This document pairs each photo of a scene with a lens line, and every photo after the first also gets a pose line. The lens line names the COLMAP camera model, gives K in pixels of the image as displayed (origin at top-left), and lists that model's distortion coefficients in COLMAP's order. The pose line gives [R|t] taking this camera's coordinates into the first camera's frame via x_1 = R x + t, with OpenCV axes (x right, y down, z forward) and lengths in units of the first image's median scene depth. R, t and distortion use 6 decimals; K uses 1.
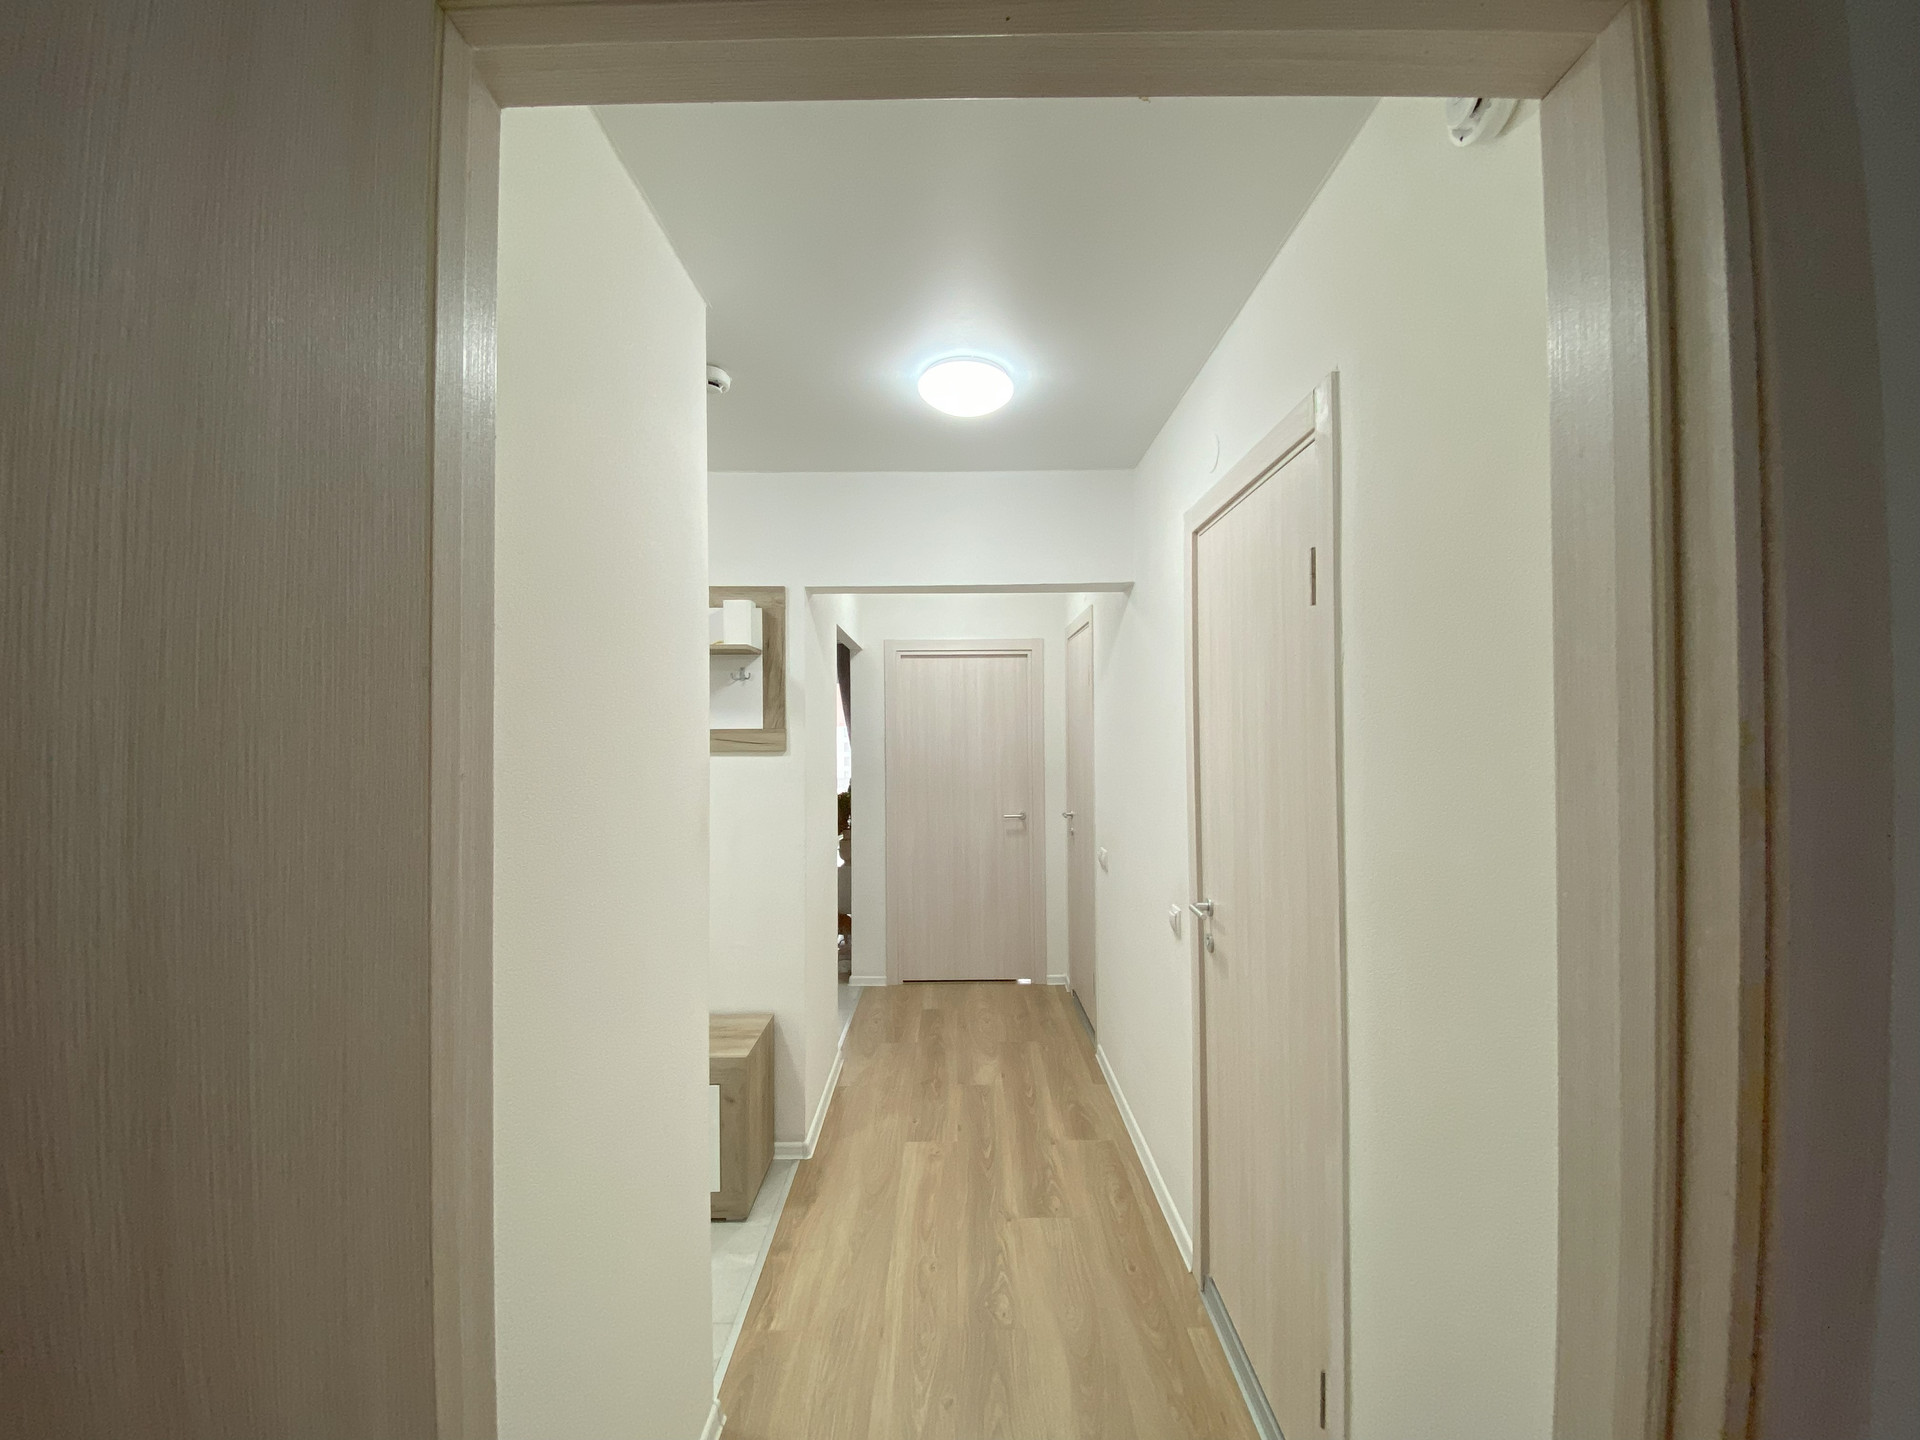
lens RADIAL K [[775.7, 0, 954.2], [0, 775.7, 724.3], [0, 0, 1]] dist [-0.006621, -0.000847]
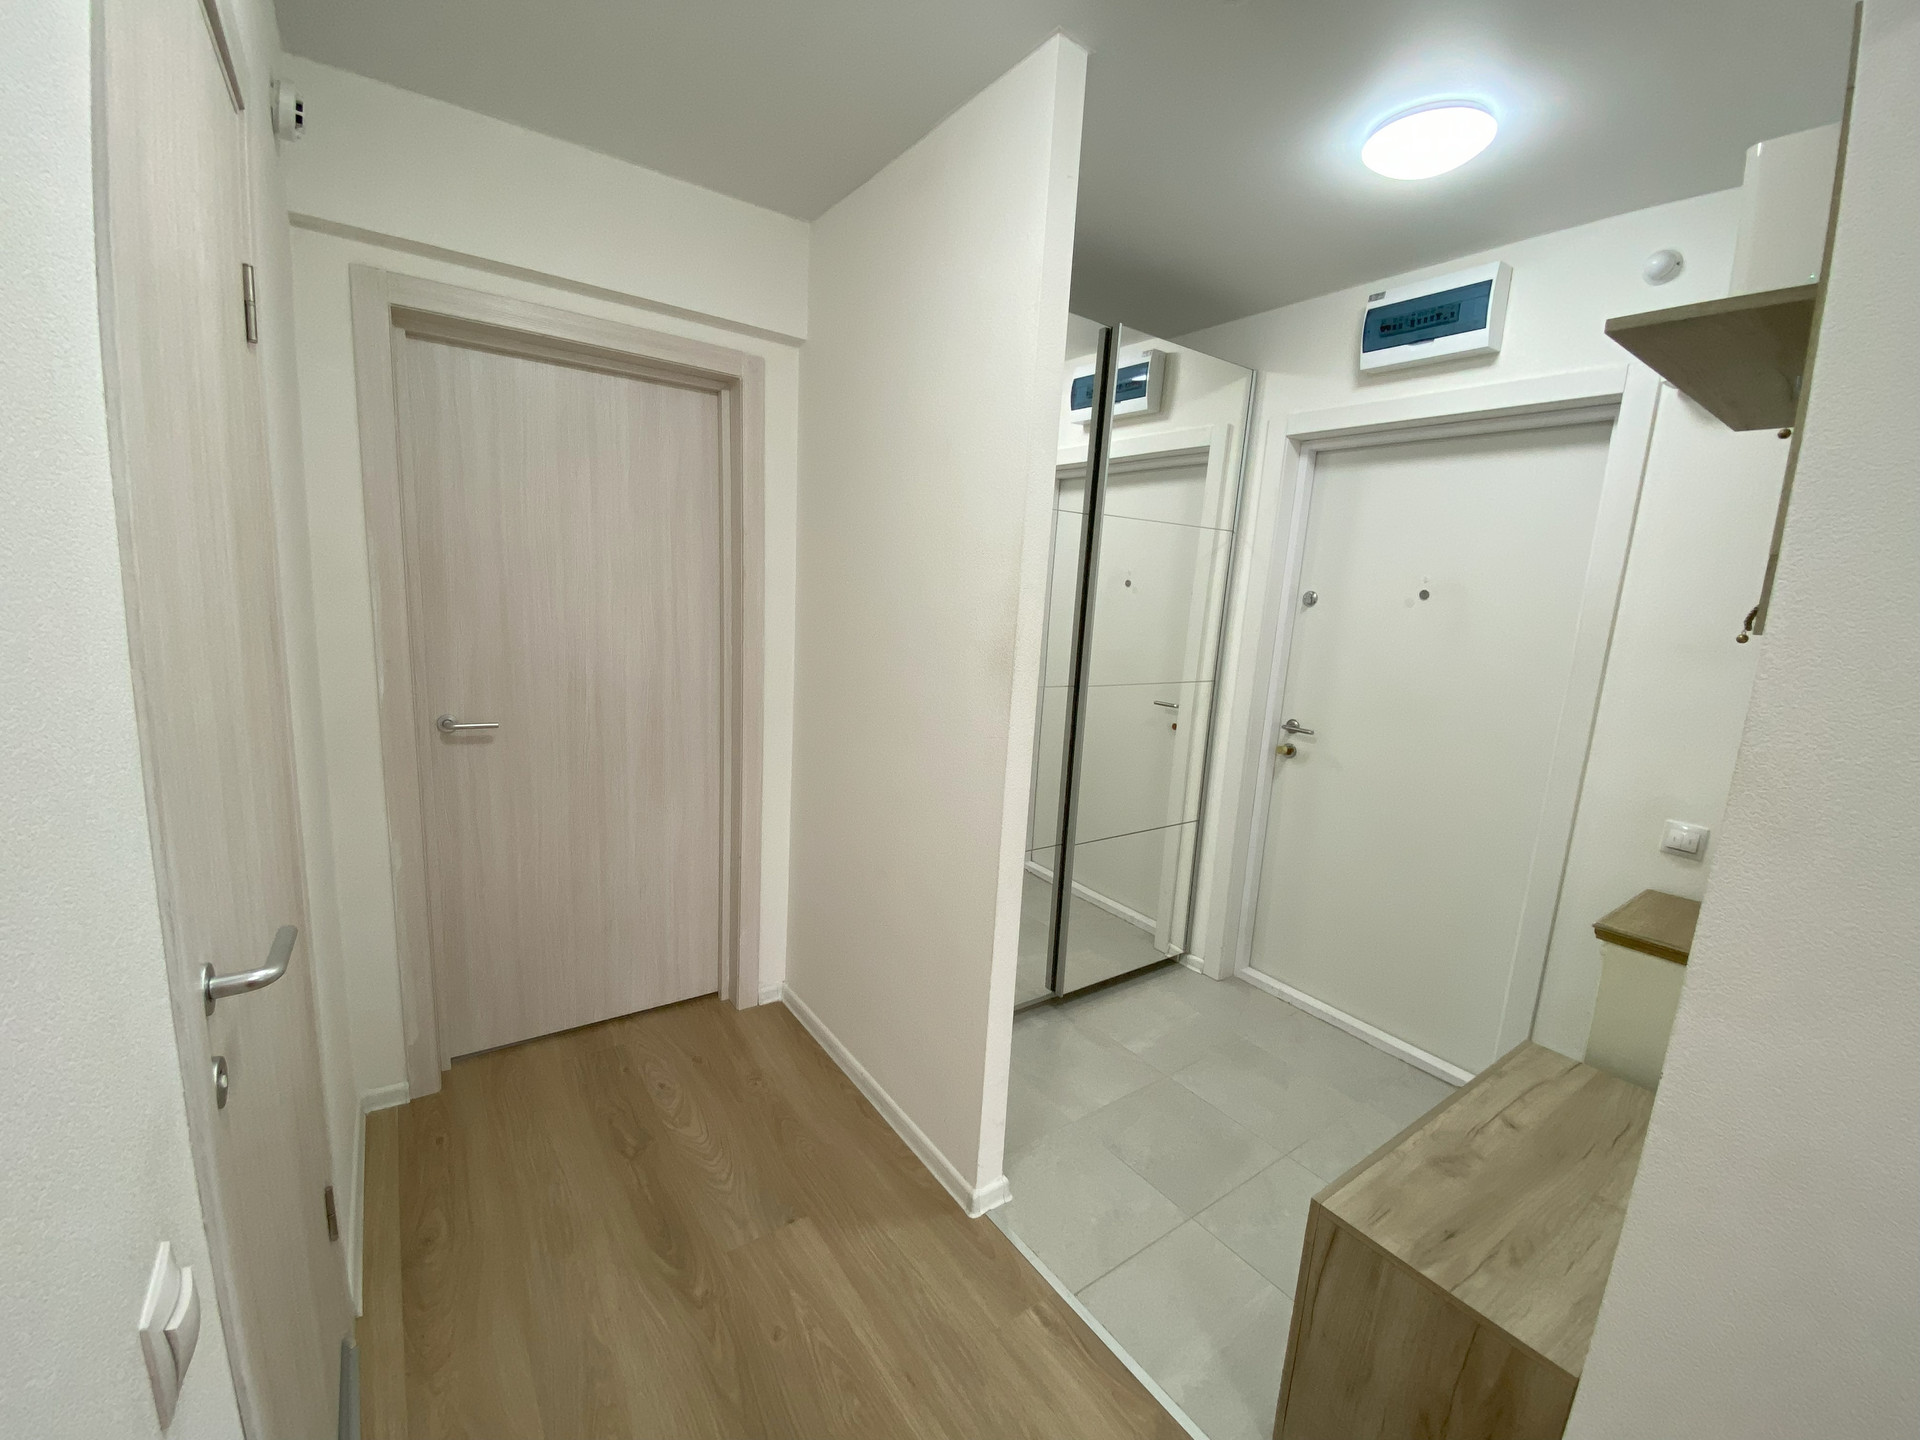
lens RADIAL K [[775.7, 0, 959.0], [0, 775.7, 723.1], [0, 0, 1]] dist [-0.006621, -0.000847]
pose [[-0.808352, 0.057906, -0.585844, 0.173280], [-0.046551, 0.985747, 0.161664, 0.033140], [0.586856, 0.157953, -0.794136, 0.995799]]
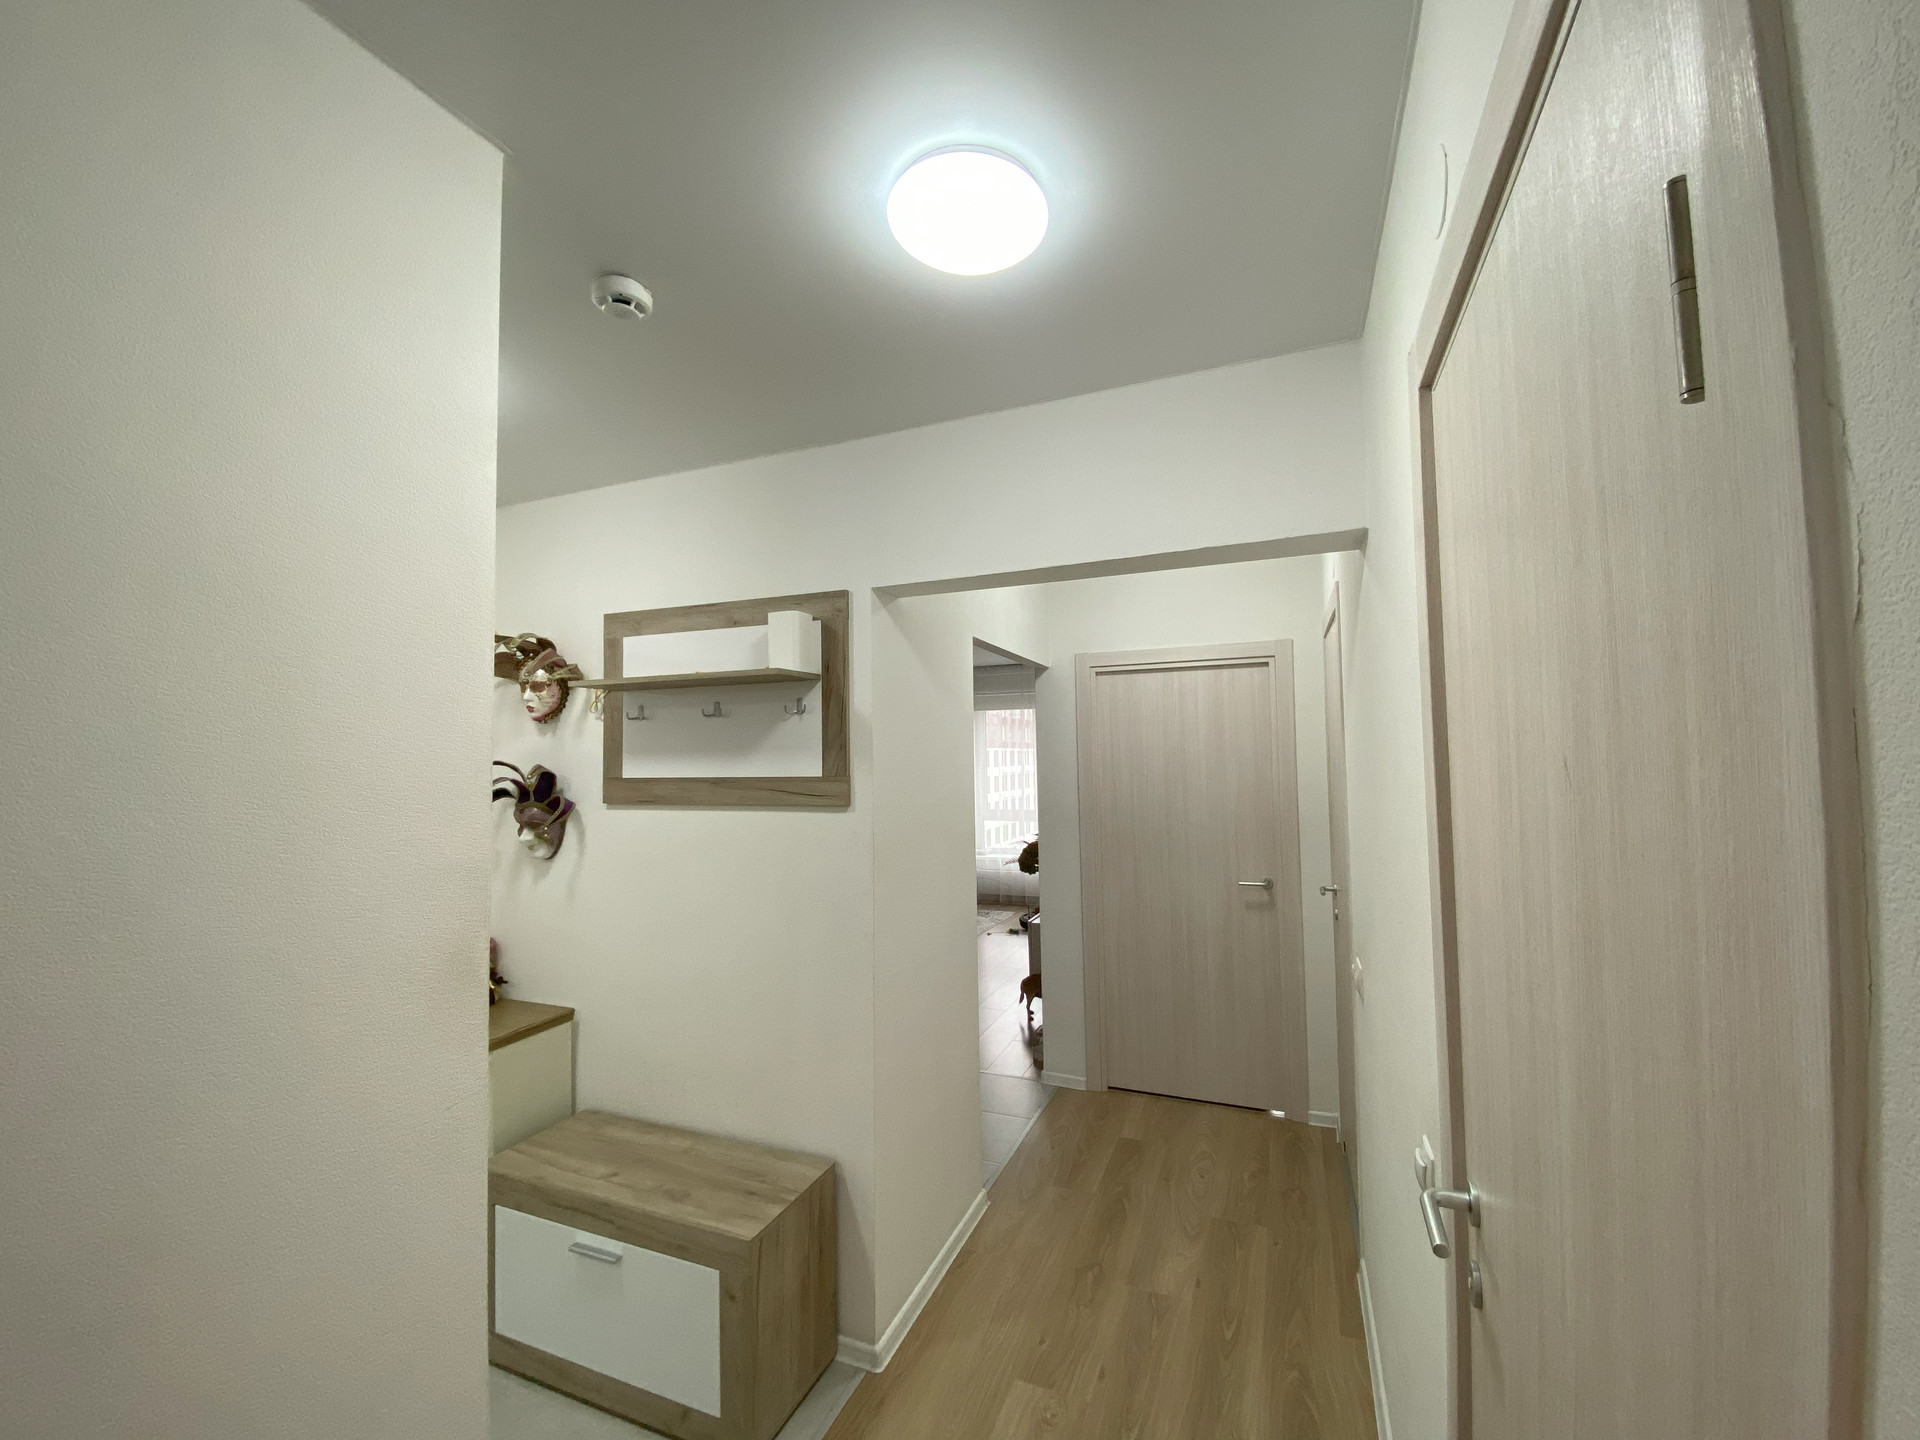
lens RADIAL K [[775.7, 0, 961.3], [0, 775.7, 727.9], [0, 0, 1]] dist [-0.006621, -0.000847]
pose [[0.922565, -0.022124, -0.385208, 0.164677], [0.012932, 0.999567, -0.026439, -0.019977], [0.385626, 0.019410, 0.922451, 0.330347]]
